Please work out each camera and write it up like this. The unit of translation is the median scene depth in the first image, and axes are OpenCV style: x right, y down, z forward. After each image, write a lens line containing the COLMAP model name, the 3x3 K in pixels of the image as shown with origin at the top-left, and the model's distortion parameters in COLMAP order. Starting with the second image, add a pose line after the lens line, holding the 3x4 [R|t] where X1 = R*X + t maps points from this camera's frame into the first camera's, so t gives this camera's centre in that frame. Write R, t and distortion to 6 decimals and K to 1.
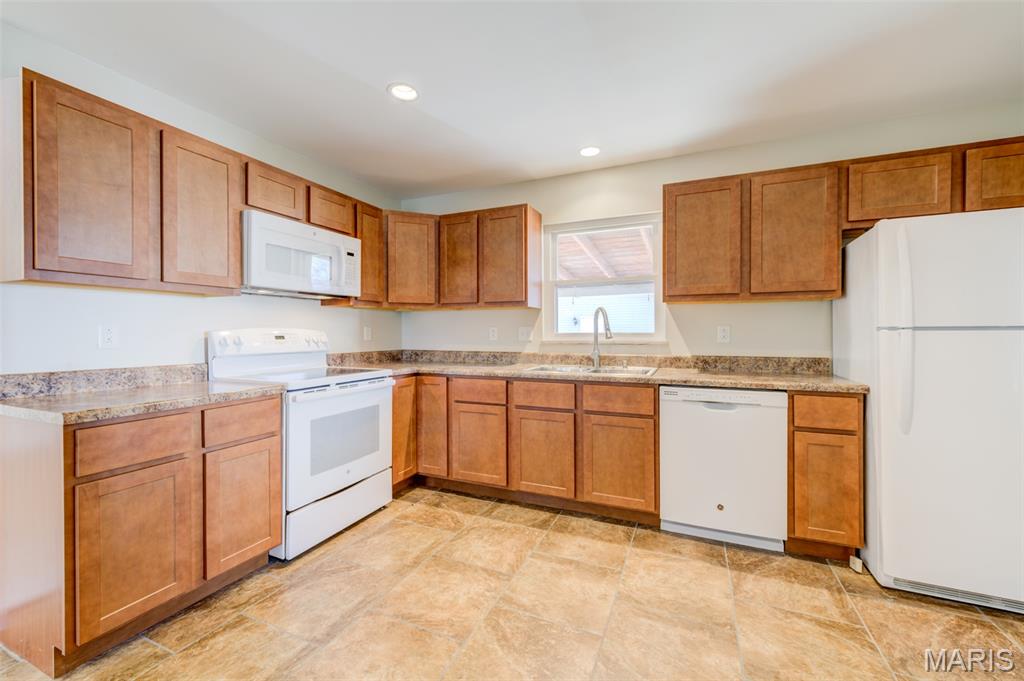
lens RADIAL K [[405.3, 0, 520.7], [0, 405.3, 333.5], [0, 0, 1]] dist [0.000955, -0.000351]
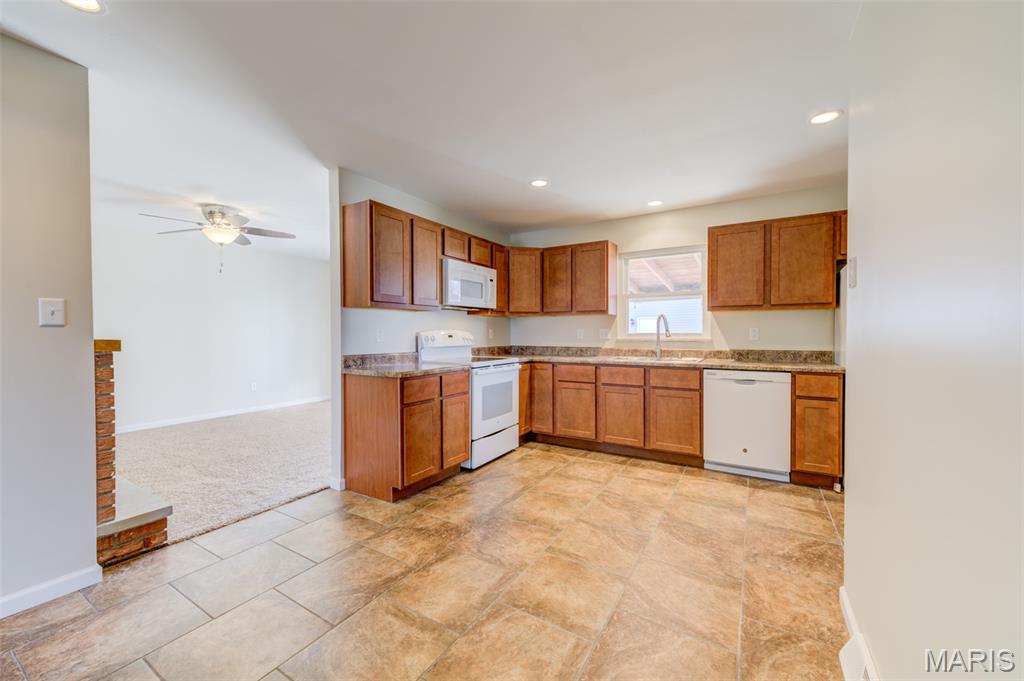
lens RADIAL K [[405.0, 0, 542.1], [0, 405.0, 339.4], [0, 0, 1]] dist [-0.000879, -0.000095]
pose [[0.996911, 0.000113, -0.078540, -0.122618], [0.000979, 0.999903, 0.013863, 0.001035], [0.078534, -0.013897, 0.996815, -0.495657]]
